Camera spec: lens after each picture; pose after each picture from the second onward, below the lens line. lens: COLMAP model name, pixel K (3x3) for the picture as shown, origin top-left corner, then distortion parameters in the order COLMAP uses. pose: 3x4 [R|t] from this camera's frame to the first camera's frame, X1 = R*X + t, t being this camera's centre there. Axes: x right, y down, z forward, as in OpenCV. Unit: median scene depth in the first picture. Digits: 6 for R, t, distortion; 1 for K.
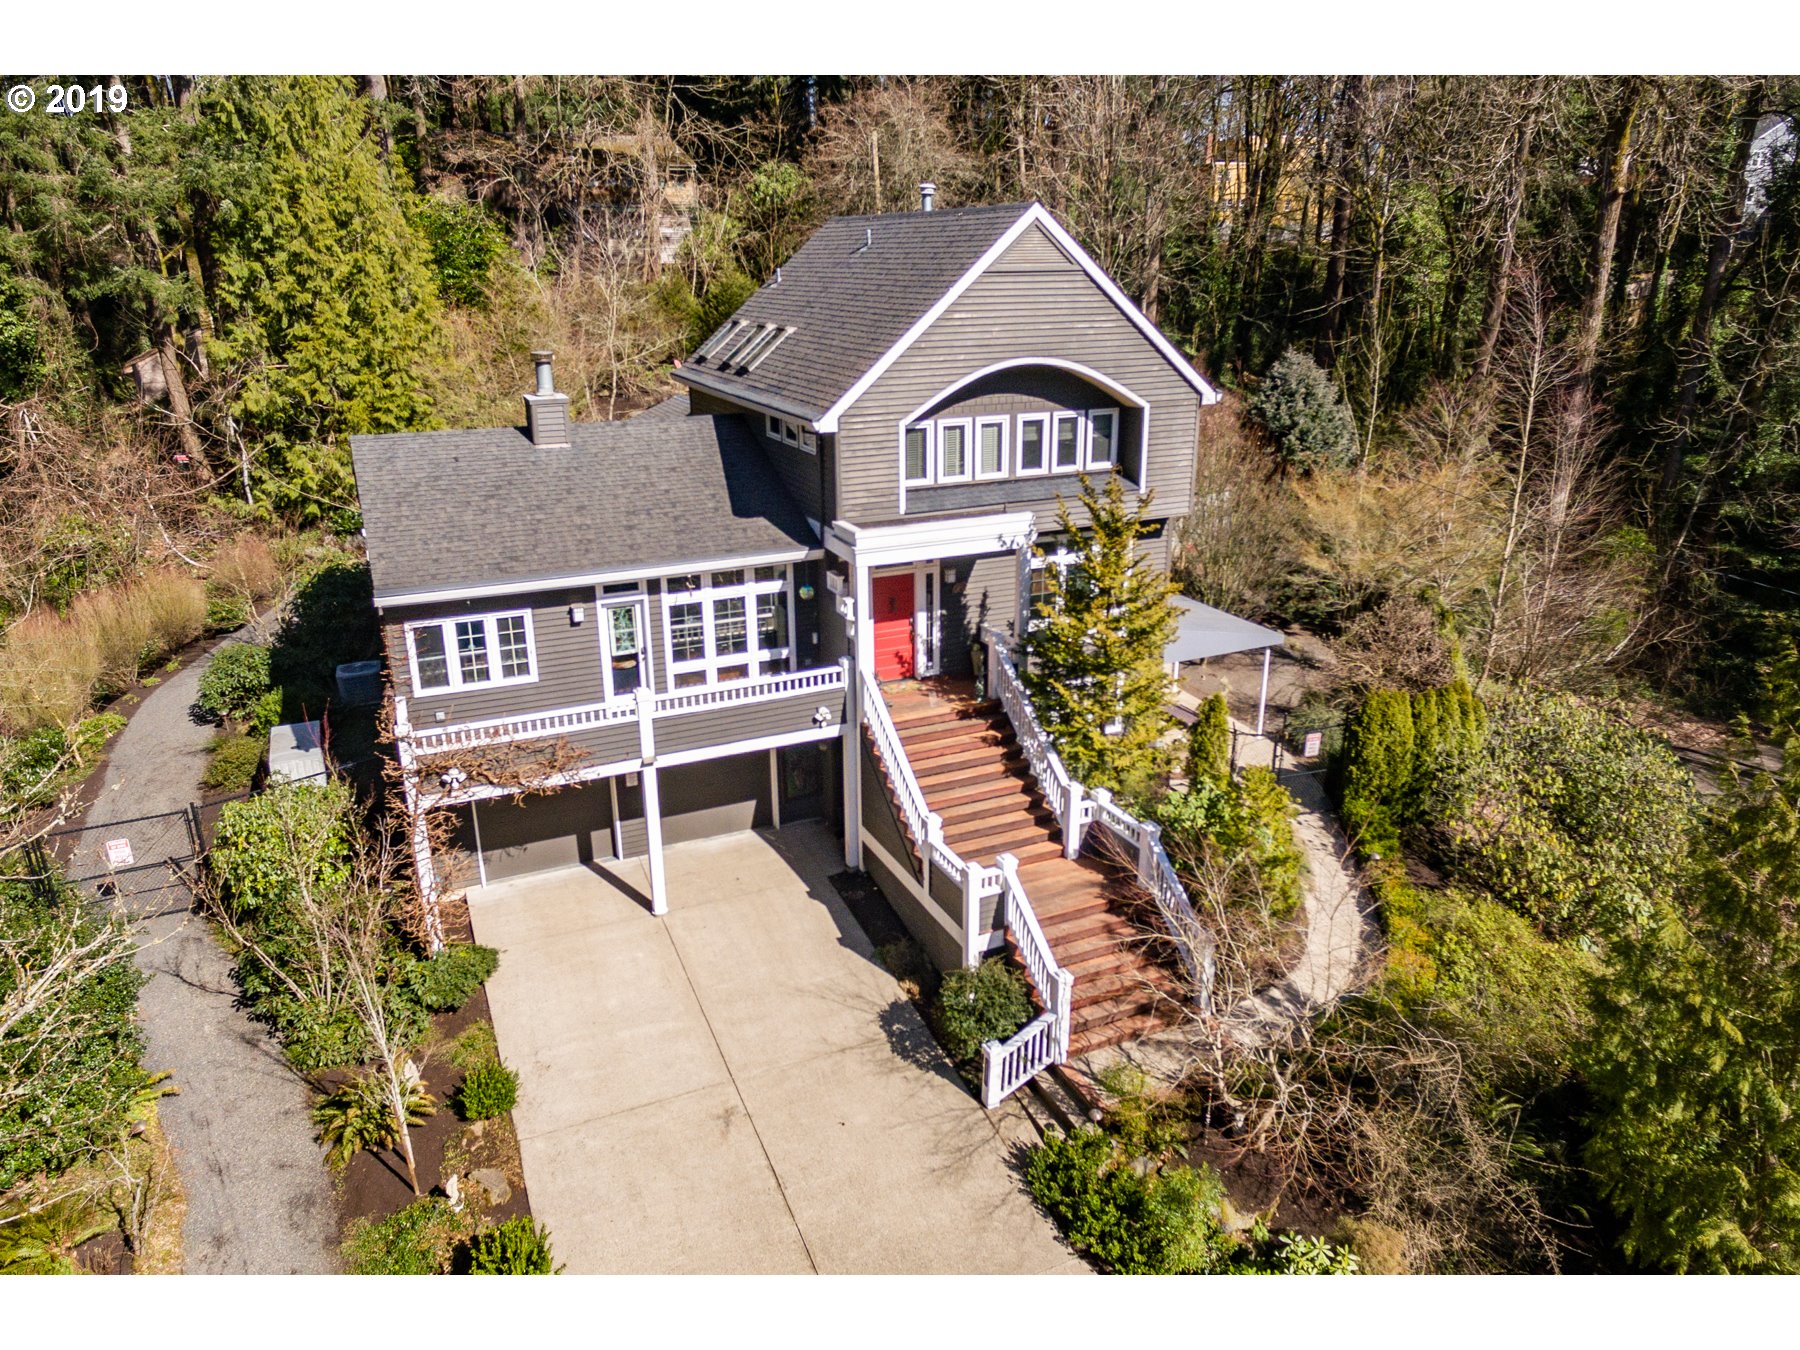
lens RADIAL K [[1239.7, 0, 882.9], [0, 1239.7, 674.6], [0, 0, 1]] dist [0.011695, -0.000828]
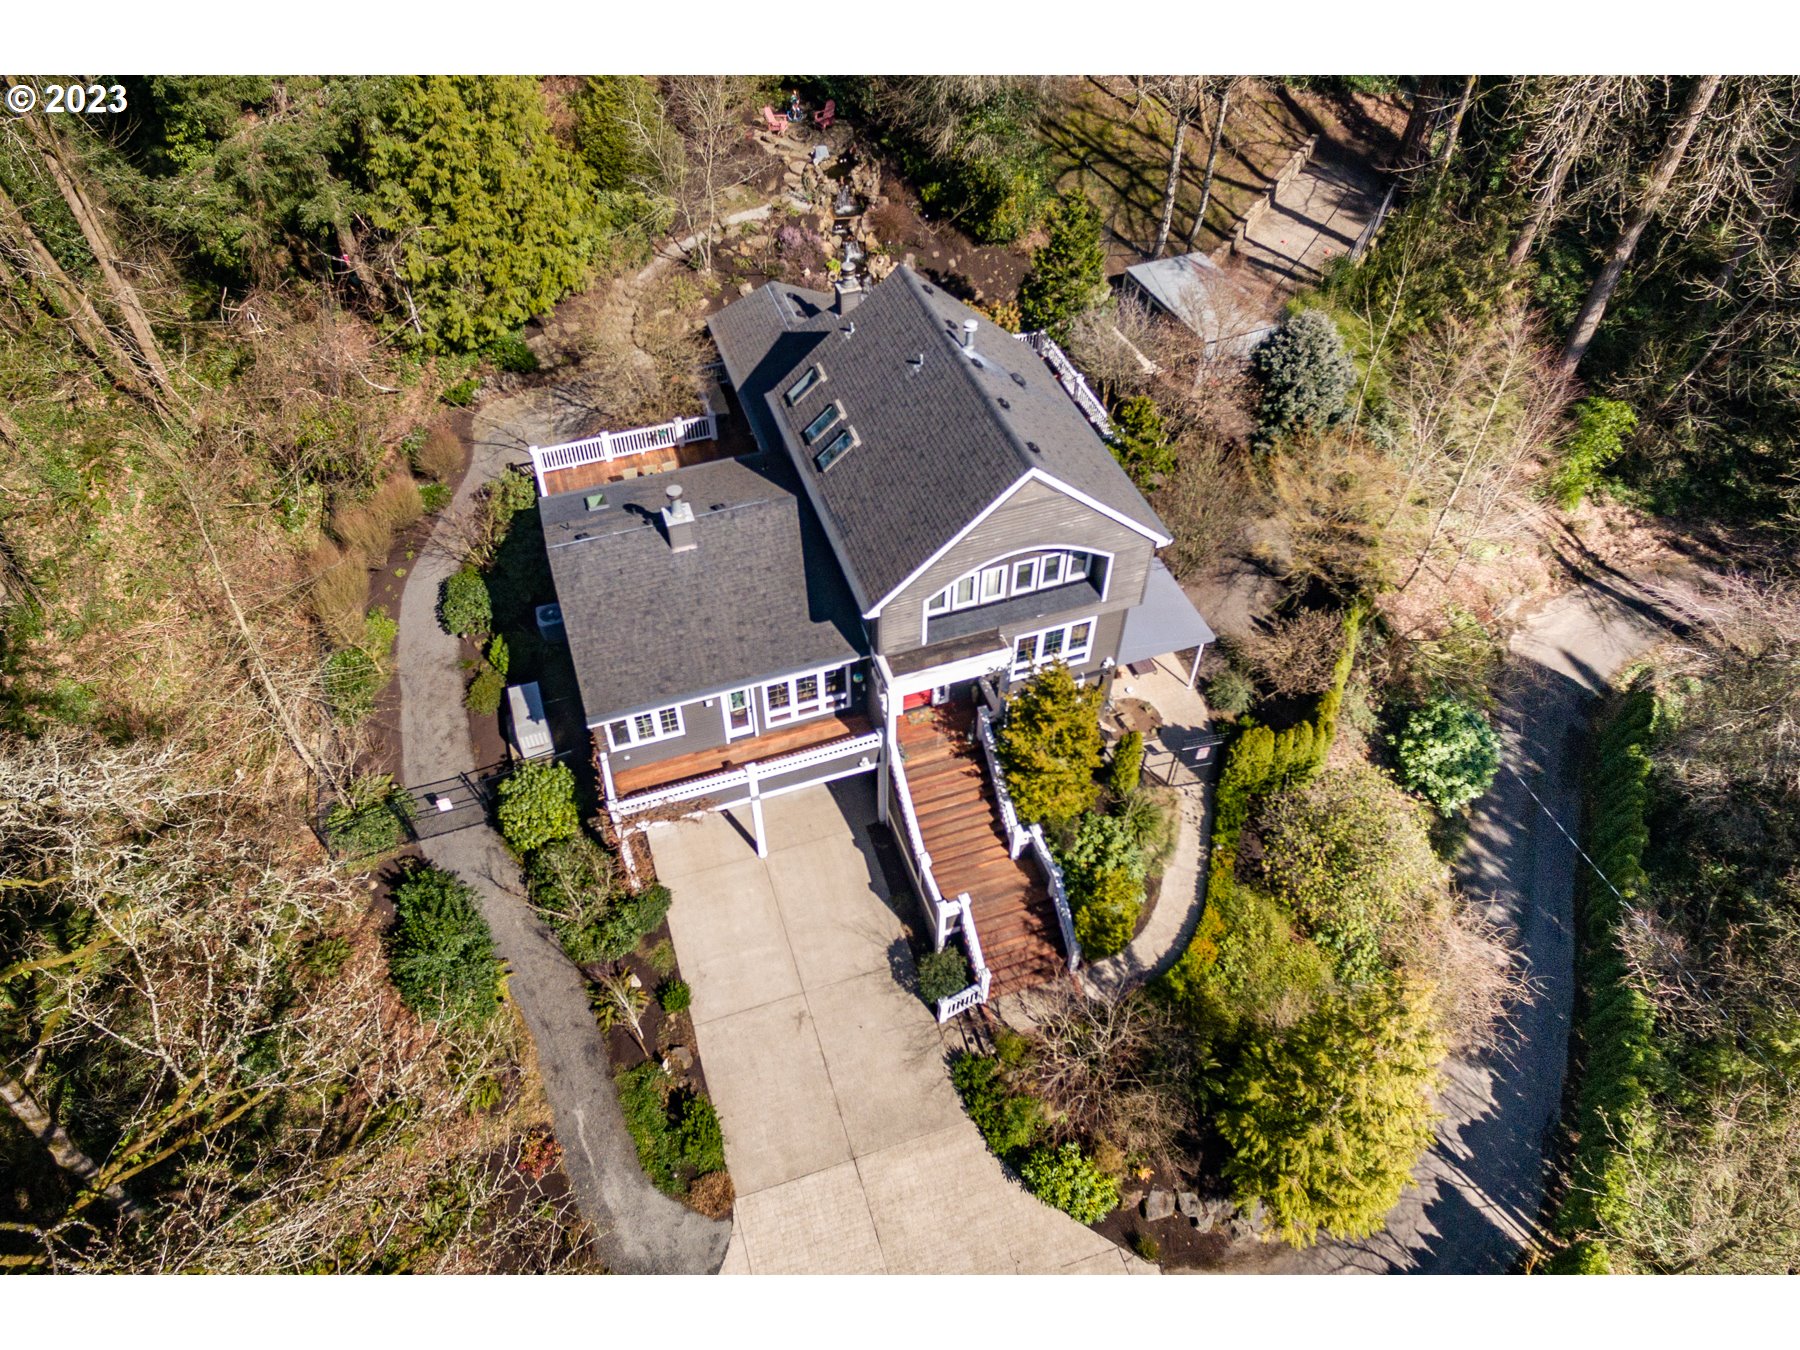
lens RADIAL K [[1239.7, 0, 847.1], [0, 1239.7, 679.0], [0, 0, 1]] dist [0.011695, -0.000828]
pose [[0.993952, 0.075526, -0.079719, 0.045820], [-0.026434, 0.869147, 0.493847, -0.824963], [0.106586, -0.488753, 0.865887, -0.300559]]
